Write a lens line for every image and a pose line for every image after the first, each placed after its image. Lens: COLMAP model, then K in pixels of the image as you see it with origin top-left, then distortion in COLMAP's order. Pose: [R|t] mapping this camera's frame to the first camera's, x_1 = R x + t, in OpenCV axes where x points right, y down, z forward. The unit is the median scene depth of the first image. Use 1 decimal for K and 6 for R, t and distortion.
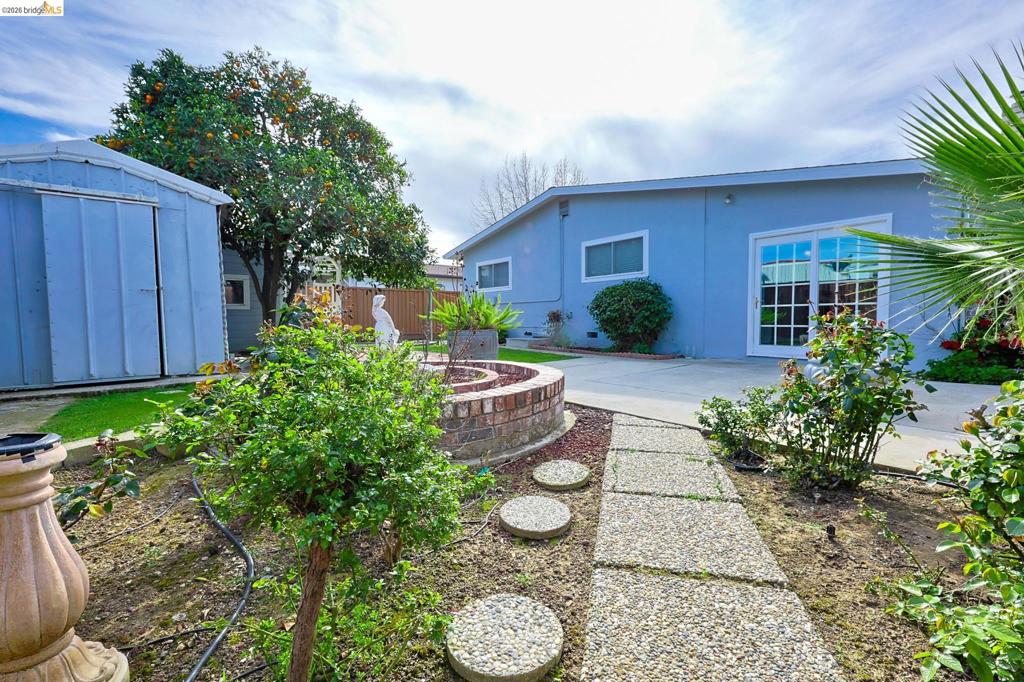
lens RADIAL K [[430.1, 0, 514.5], [0, 430.1, 342.7], [0, 0, 1]] dist [-0.002966, -0.000356]
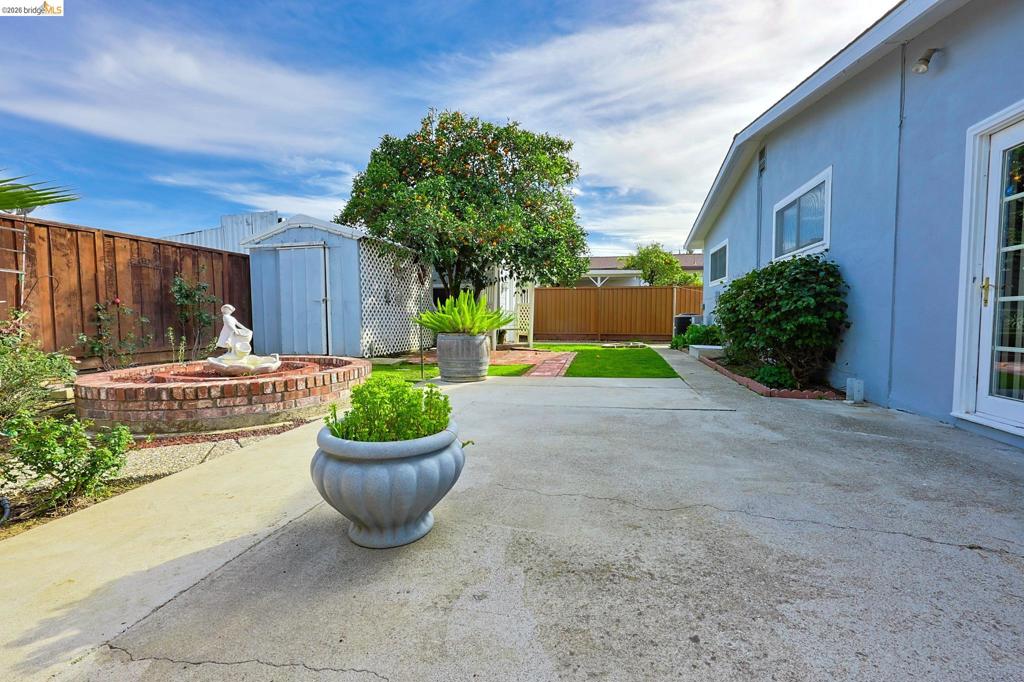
lens RADIAL K [[430.1, 0, 513.8], [0, 430.1, 341.5], [0, 0, 1]] dist [-0.002966, -0.000356]
pose [[0.635372, 0.050218, -0.770572, 0.606394], [-0.045945, 0.998574, 0.027193, -0.036377], [0.770838, 0.018126, 0.636773, 0.400988]]
